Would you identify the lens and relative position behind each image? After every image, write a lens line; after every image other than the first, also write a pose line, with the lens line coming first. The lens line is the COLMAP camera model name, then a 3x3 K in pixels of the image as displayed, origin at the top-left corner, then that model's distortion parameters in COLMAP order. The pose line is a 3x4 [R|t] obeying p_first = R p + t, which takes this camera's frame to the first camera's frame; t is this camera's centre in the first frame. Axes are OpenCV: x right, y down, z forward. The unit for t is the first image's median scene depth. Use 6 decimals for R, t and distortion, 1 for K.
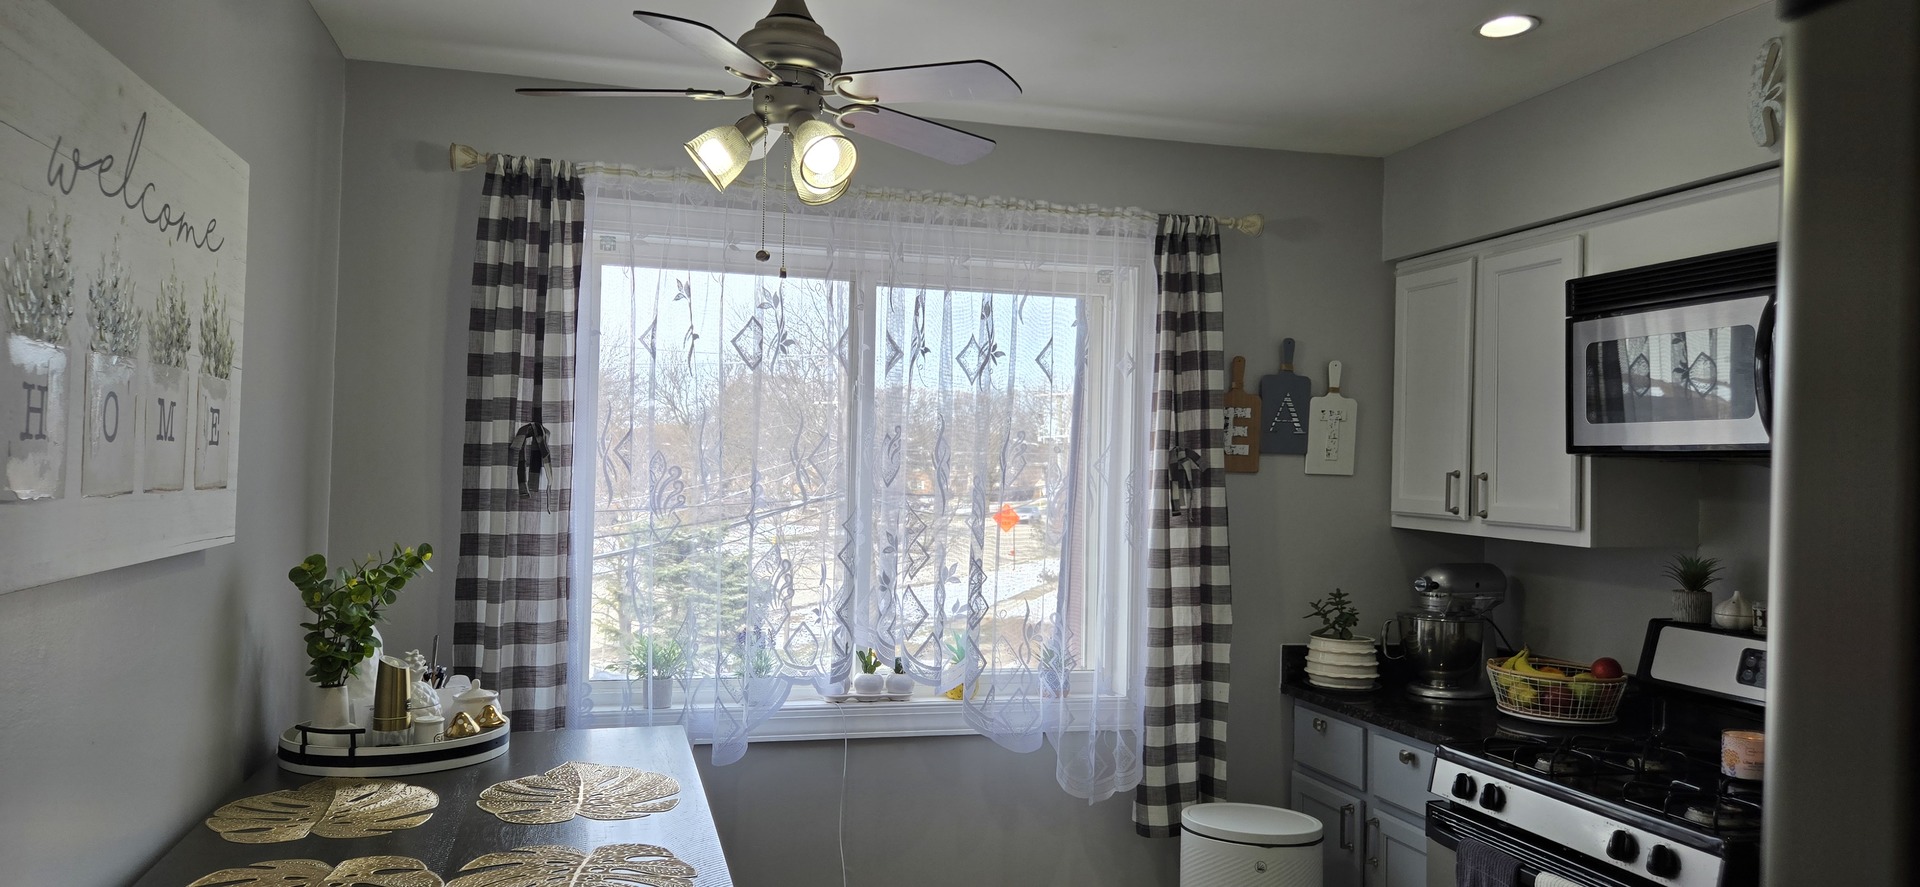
lens RADIAL K [[1290.6, 0, 957.2], [0, 1290.6, 438.2], [0, 0, 1]] dist [0.063422, -0.038960]
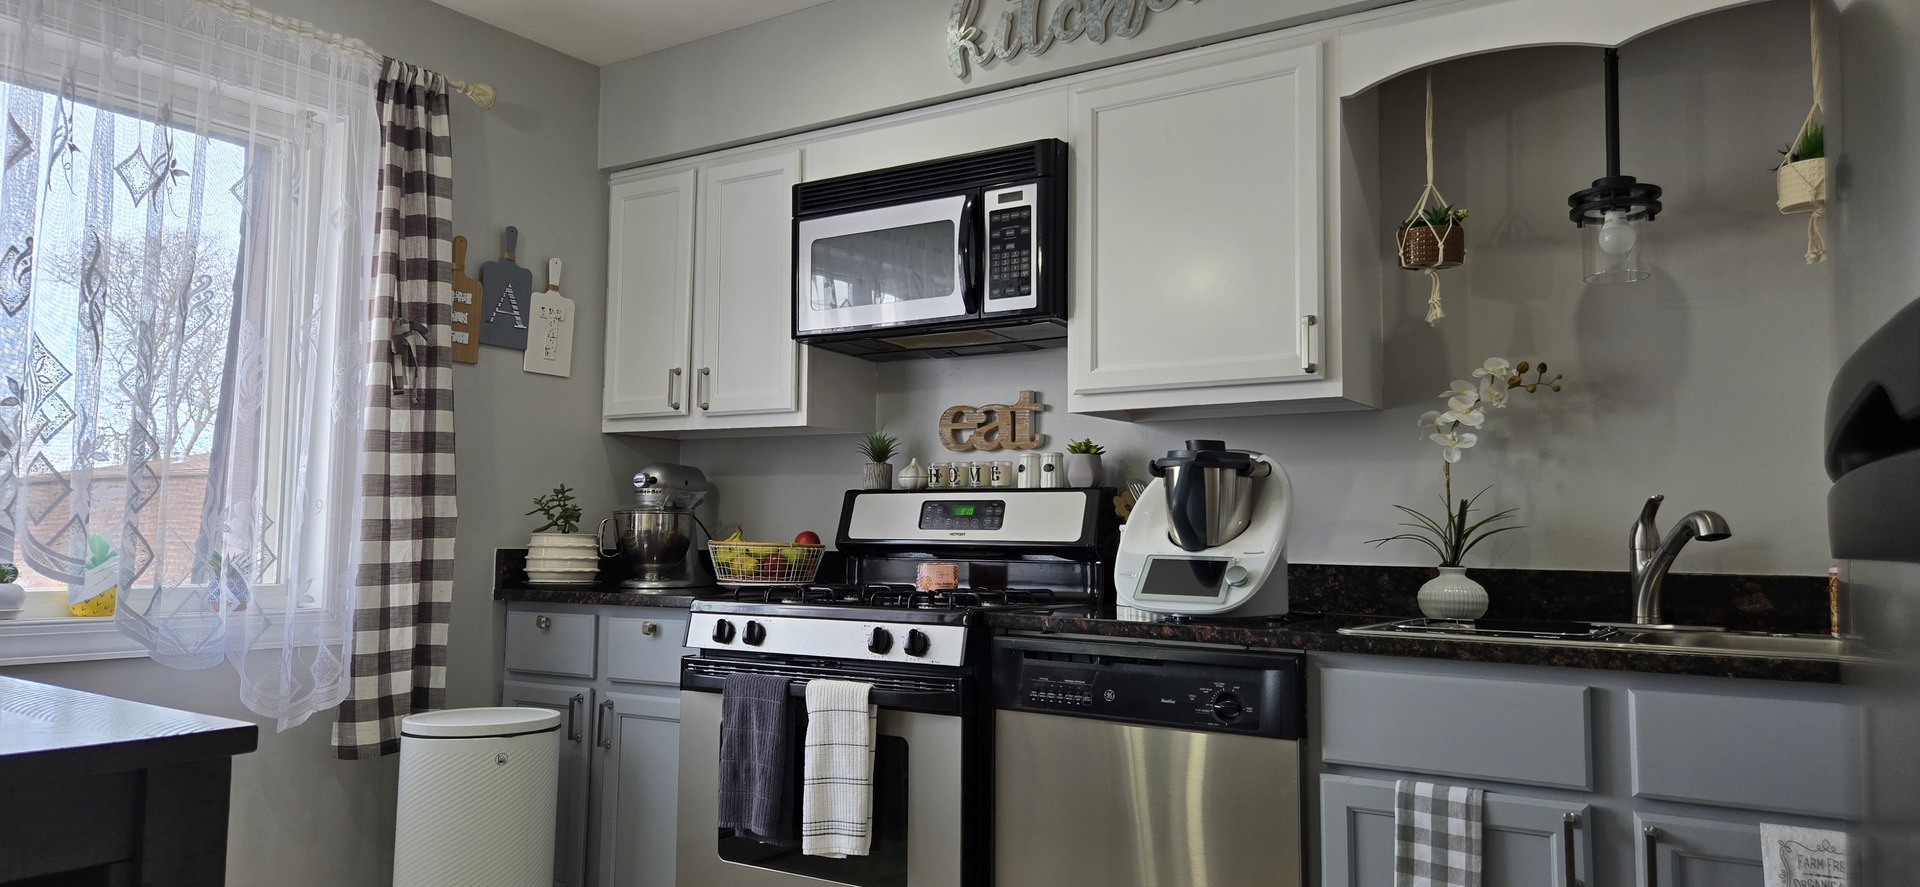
lens RADIAL K [[1290.6, 0, 956.2], [0, 1290.6, 442.4], [0, 0, 1]] dist [0.063422, -0.038960]
pose [[0.751411, 0.034025, 0.658957, -0.133413], [-0.008926, 0.999102, -0.041409, 0.127296], [-0.659774, 0.025233, 0.751040, 0.072226]]
